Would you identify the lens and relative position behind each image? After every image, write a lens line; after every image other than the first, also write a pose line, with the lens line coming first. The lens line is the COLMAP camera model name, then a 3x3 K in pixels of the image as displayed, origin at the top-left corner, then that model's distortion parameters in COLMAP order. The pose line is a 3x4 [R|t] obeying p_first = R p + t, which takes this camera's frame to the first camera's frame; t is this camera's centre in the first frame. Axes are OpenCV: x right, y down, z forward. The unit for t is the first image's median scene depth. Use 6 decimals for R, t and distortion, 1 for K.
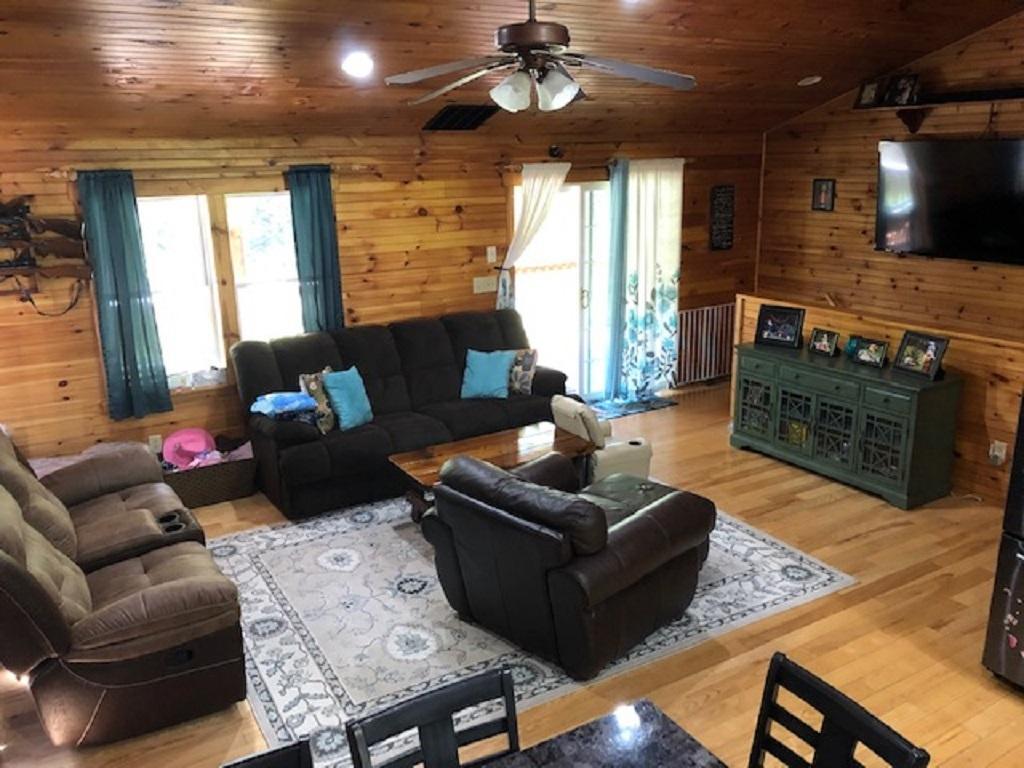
lens RADIAL K [[842.4, 0, 505.1], [0, 842.4, 382.9], [0, 0, 1]] dist [0.007723, 0.005307]
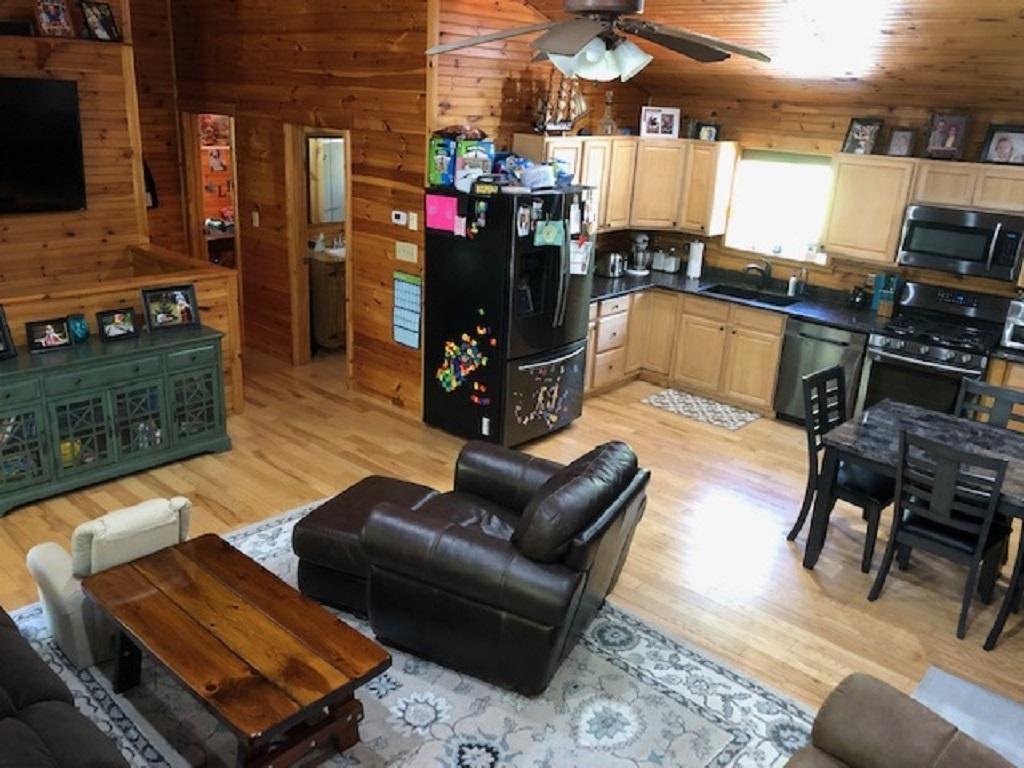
lens RADIAL K [[842.4, 0, 503.0], [0, 842.4, 383.1], [0, 0, 1]] dist [0.007723, 0.005307]
pose [[-0.290589, -0.308611, 0.905714, -0.535763], [0.206680, 0.903970, 0.374328, -0.240133], [-0.934260, 0.295969, -0.198900, 0.849840]]
